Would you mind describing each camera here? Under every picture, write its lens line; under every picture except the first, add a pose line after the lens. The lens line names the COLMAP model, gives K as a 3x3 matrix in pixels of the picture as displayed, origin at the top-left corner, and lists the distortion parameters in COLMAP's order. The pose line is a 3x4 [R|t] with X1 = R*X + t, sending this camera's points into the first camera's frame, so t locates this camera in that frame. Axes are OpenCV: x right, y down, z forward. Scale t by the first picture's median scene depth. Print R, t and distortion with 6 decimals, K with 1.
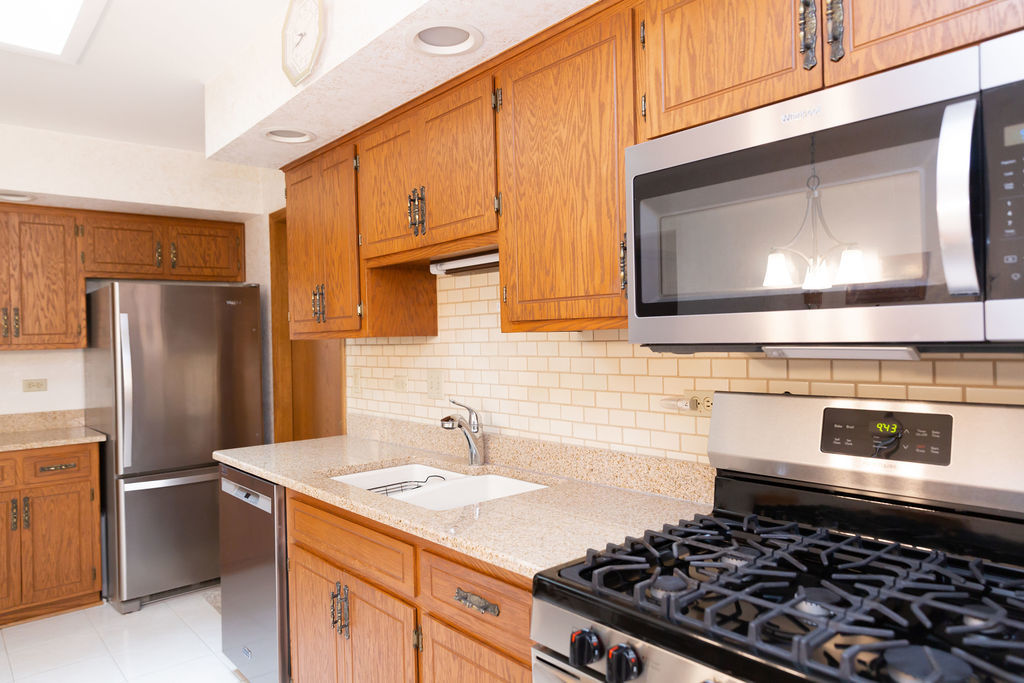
lens RADIAL K [[681.8, 0, 506.7], [0, 681.8, 337.4], [0, 0, 1]] dist [0.015252, -0.005468]
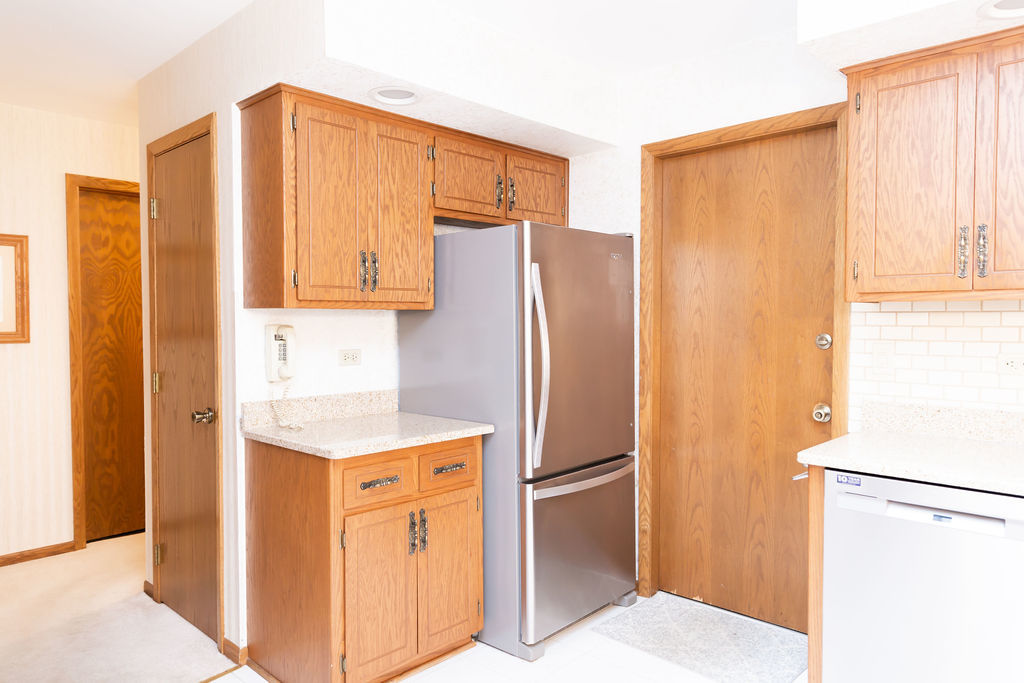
lens RADIAL K [[681.8, 0, 509.6], [0, 681.8, 339.6], [0, 0, 1]] dist [0.015252, -0.005468]
pose [[0.994204, 0.019191, 0.105785, -0.699976], [-0.022487, 0.999295, 0.030057, 0.027688], [-0.105134, -0.032262, 0.993935, 0.275181]]
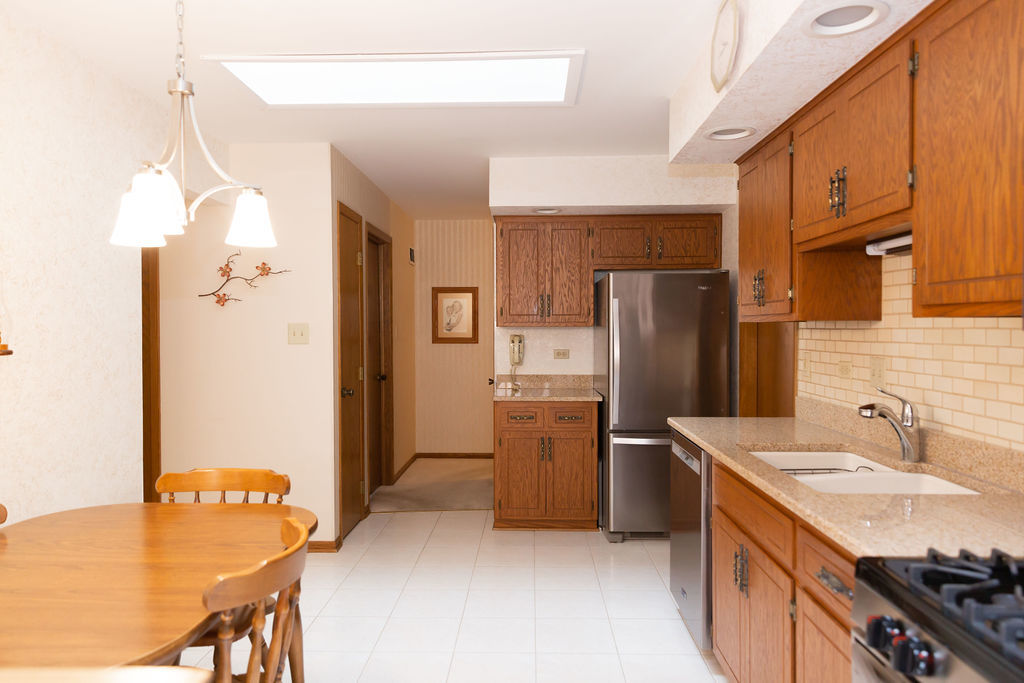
lens RADIAL K [[681.8, 0, 511.0], [0, 681.8, 337.5], [0, 0, 1]] dist [0.015252, -0.005468]
pose [[0.745258, 0.032550, -0.665981, 0.119556], [-0.016079, 0.999395, 0.030852, 0.000072], [0.666582, -0.012284, 0.745331, -0.032636]]
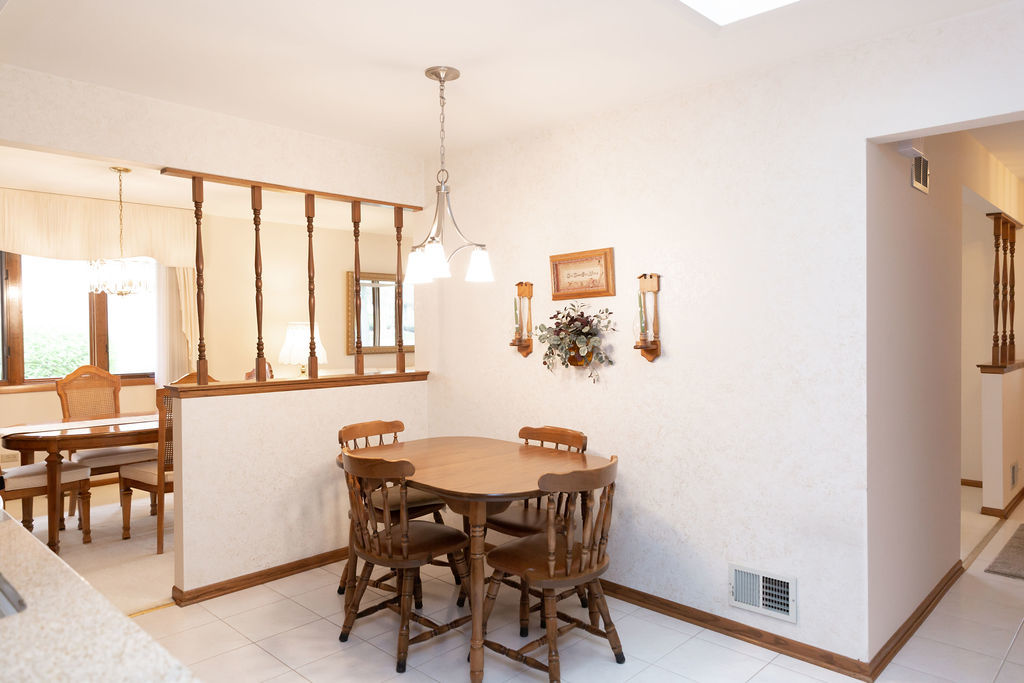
lens RADIAL K [[681.8, 0, 511.4], [0, 681.8, 336.7], [0, 0, 1]] dist [0.015252, -0.005468]
pose [[-0.993992, 0.032433, -0.104541, -0.415065], [0.030355, 0.999310, 0.021405, 0.002659], [0.105163, 0.018103, -0.994290, 1.080854]]
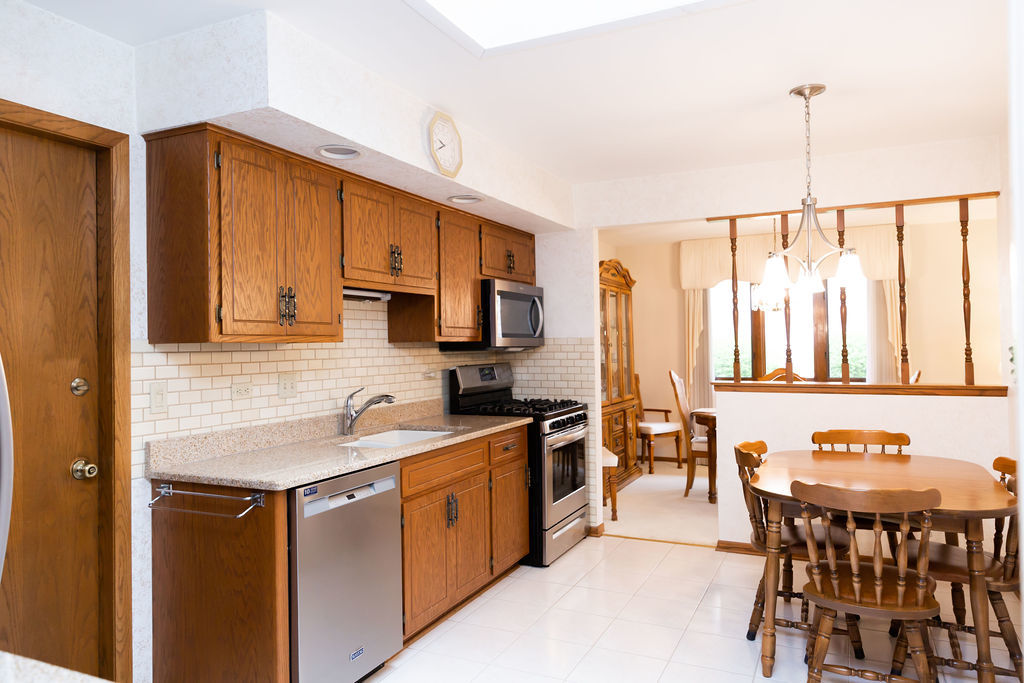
lens RADIAL K [[681.8, 0, 527.1], [0, 681.8, 345.8], [0, 0, 1]] dist [0.015252, -0.005468]
pose [[-0.432737, 0.030767, 0.900995, -1.087121], [0.027201, 0.999408, -0.021063, 0.030796], [-0.901110, 0.015393, -0.433318, 0.931637]]
